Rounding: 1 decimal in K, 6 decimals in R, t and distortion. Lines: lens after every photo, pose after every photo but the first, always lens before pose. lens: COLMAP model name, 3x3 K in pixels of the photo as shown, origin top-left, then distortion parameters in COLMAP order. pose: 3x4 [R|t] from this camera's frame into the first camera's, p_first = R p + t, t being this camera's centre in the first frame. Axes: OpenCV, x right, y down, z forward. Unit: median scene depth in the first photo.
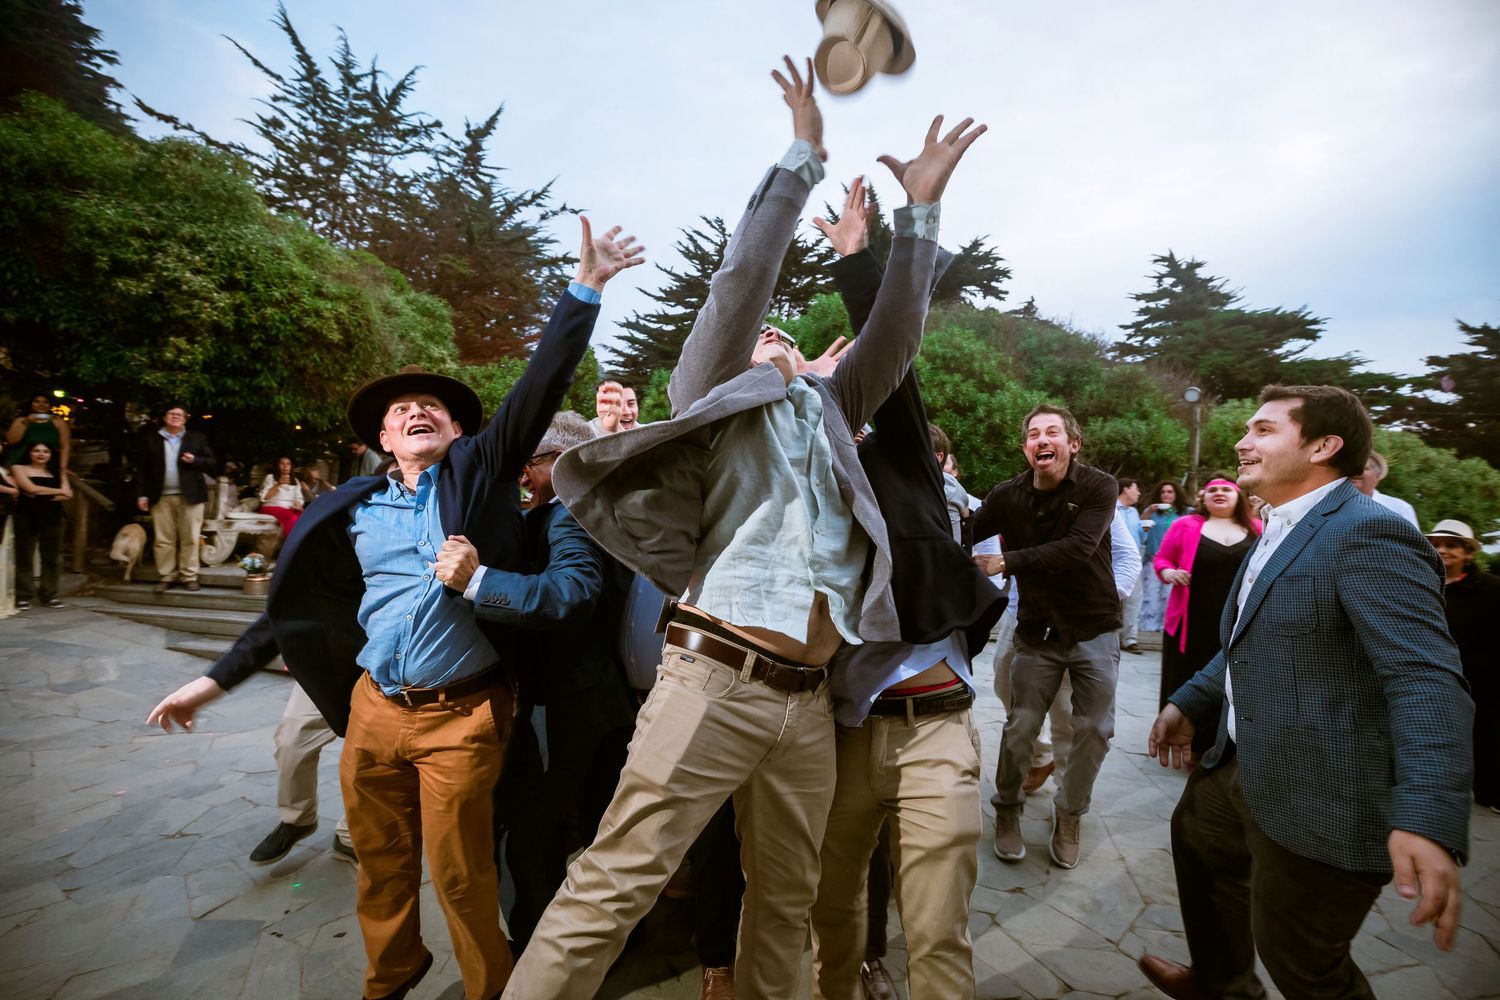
lens RADIAL K [[678.0, 0, 750.0], [0, 678.0, 500.0], [0, 0, 1]] dist [-0.045150, 0.012286]
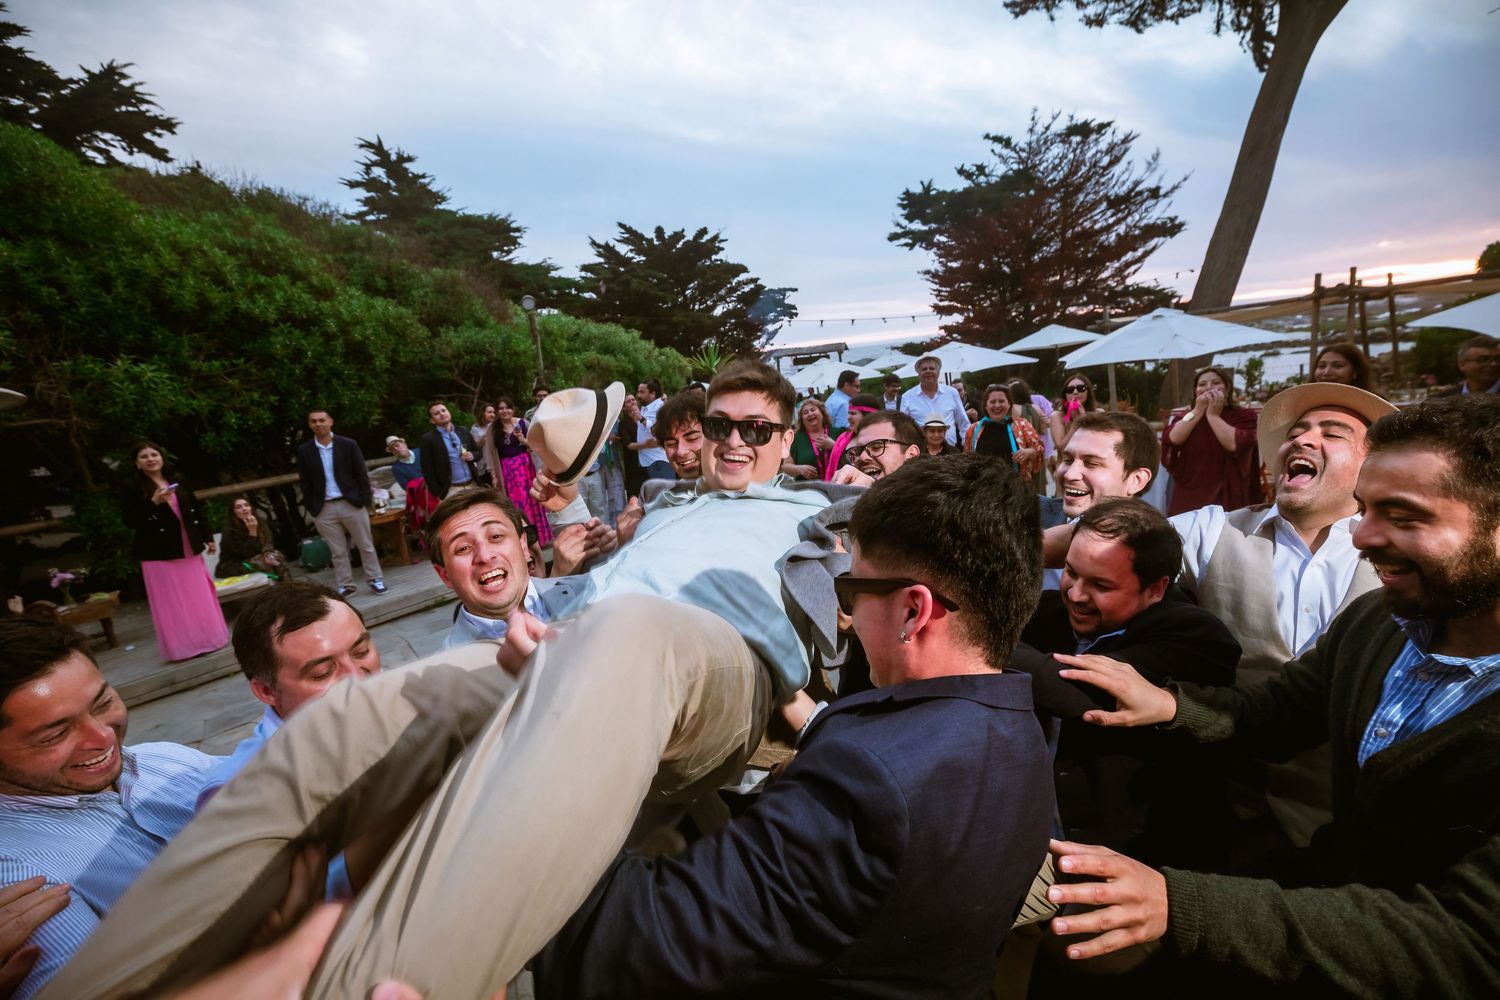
lens RADIAL K [[675.1, 0, 750.0], [0, 675.1, 500.0], [0, 0, 1]] dist [-0.047184, 0.012631]
pose [[0.439788, -0.245444, 0.863912, -0.105800], [0.105128, 0.969387, 0.221894, -0.031607], [-0.891928, -0.006764, 0.452128, 0.118994]]
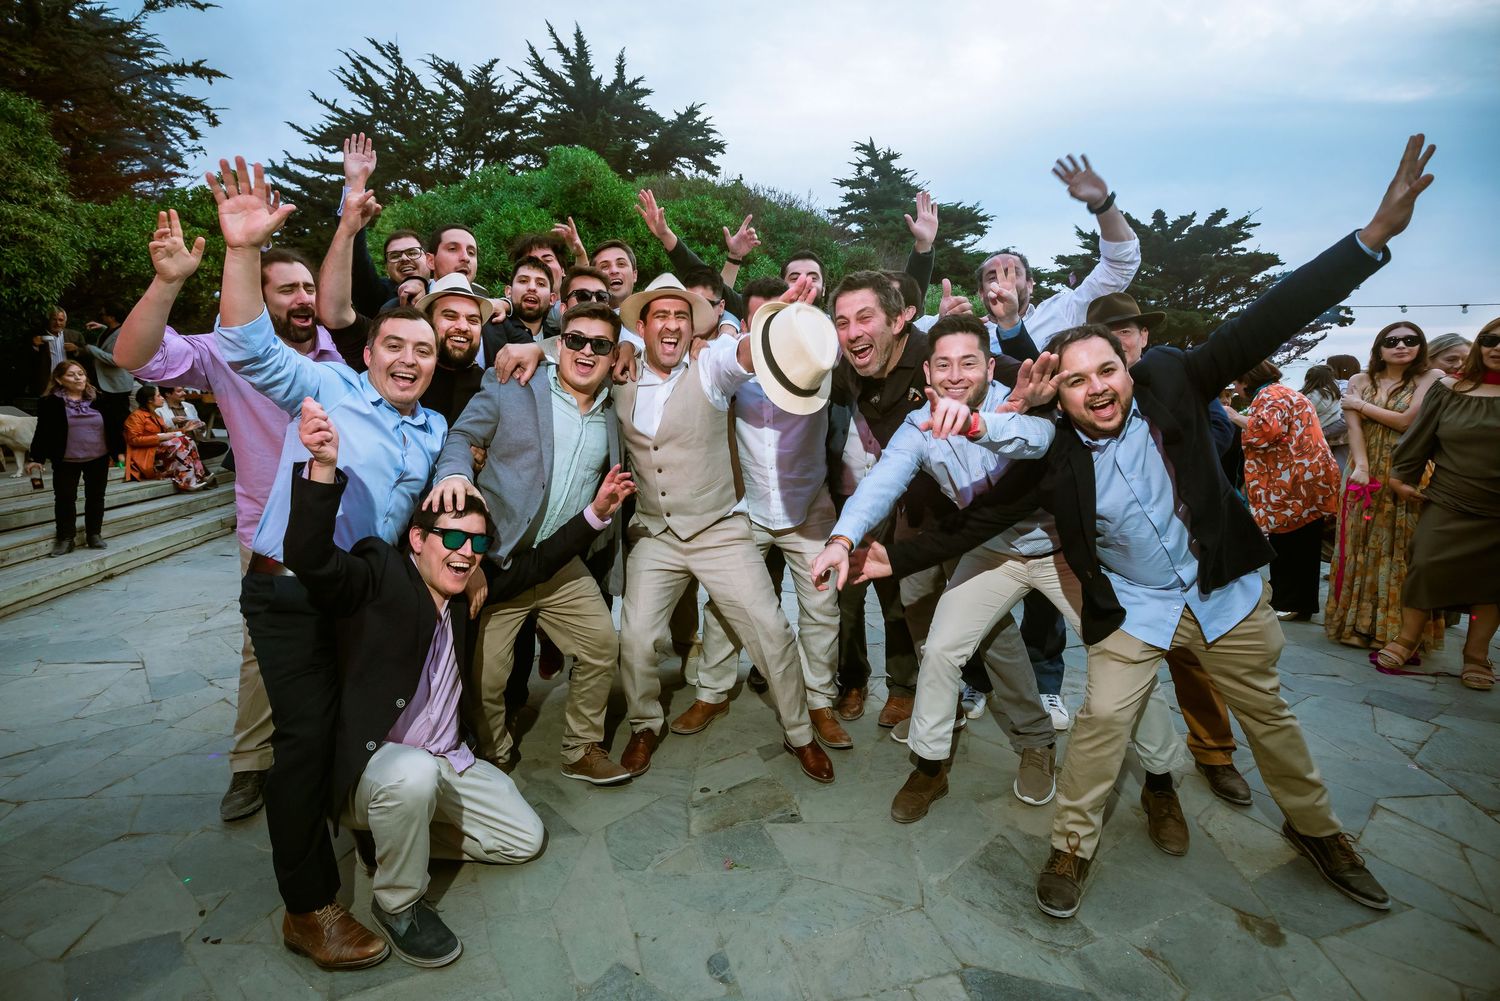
lens RADIAL K [[710.2, 0, 712.1], [0, 710.2, 476.7], [0, 0, 1]] dist [-0.046045, 0.013114]
pose [[0.926782, -0.064182, 0.370075, -0.058199], [0.017560, 0.991619, 0.128000, 0.007921], [-0.375189, -0.112129, 0.920142, 0.019441]]
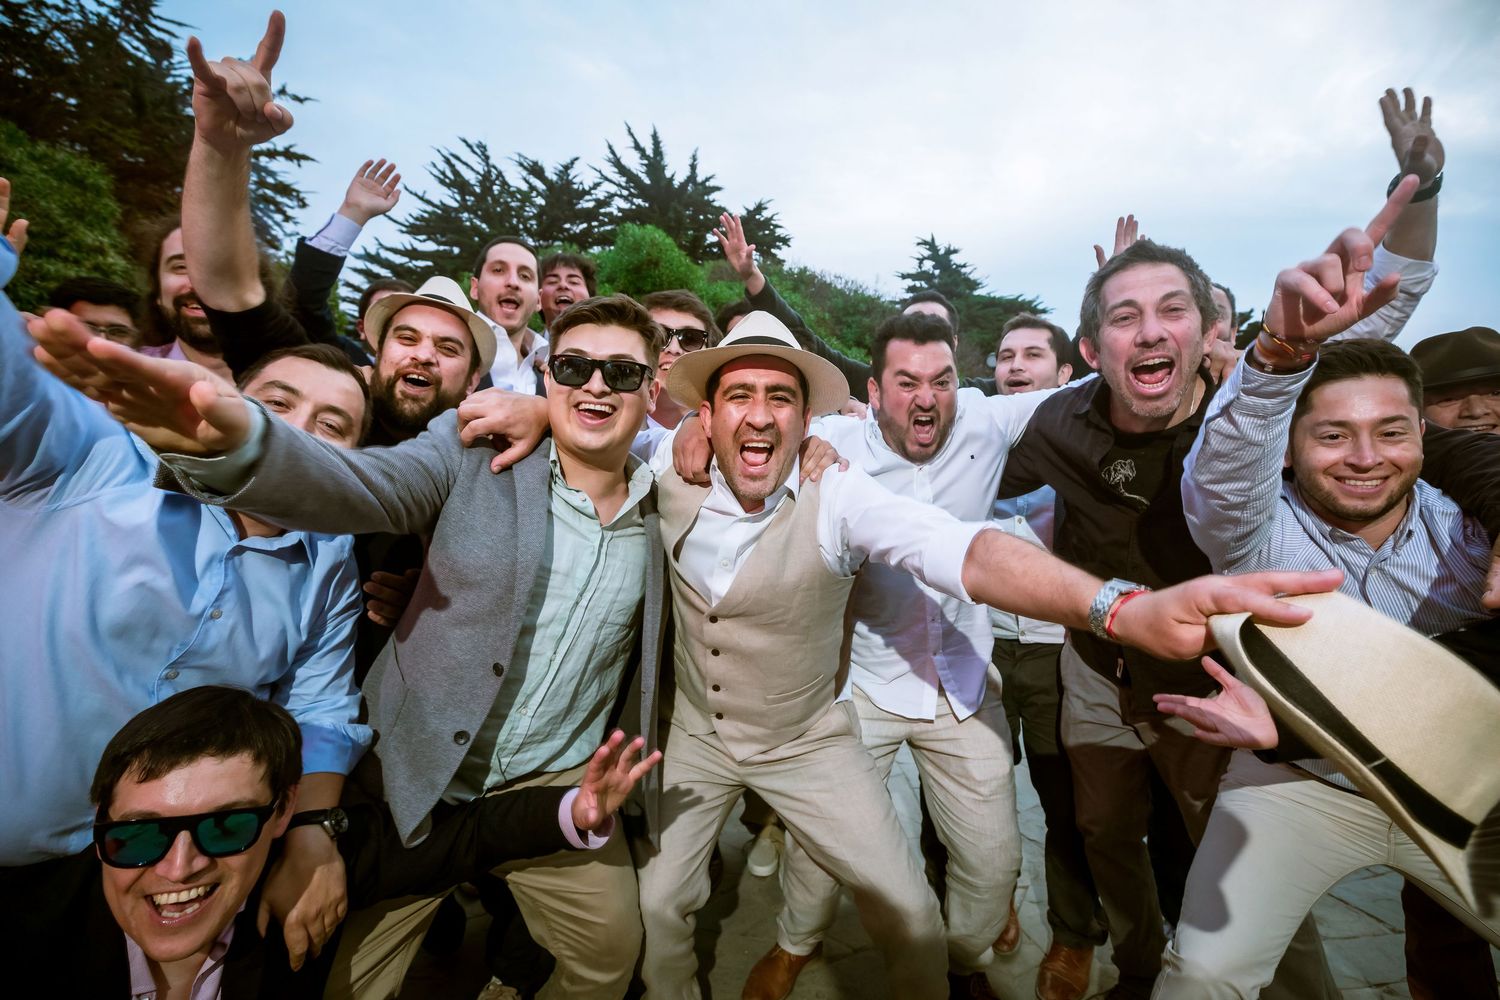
lens RADIAL K [[675.1, 0, 750.0], [0, 675.1, 500.0], [0, 0, 1]] dist [-0.047184, 0.012631]
pose [[0.938432, -0.010822, 0.345294, -0.038422], [-0.006179, 0.998824, 0.048097, 0.008395], [-0.345408, -0.047270, 0.937261, 0.076569]]
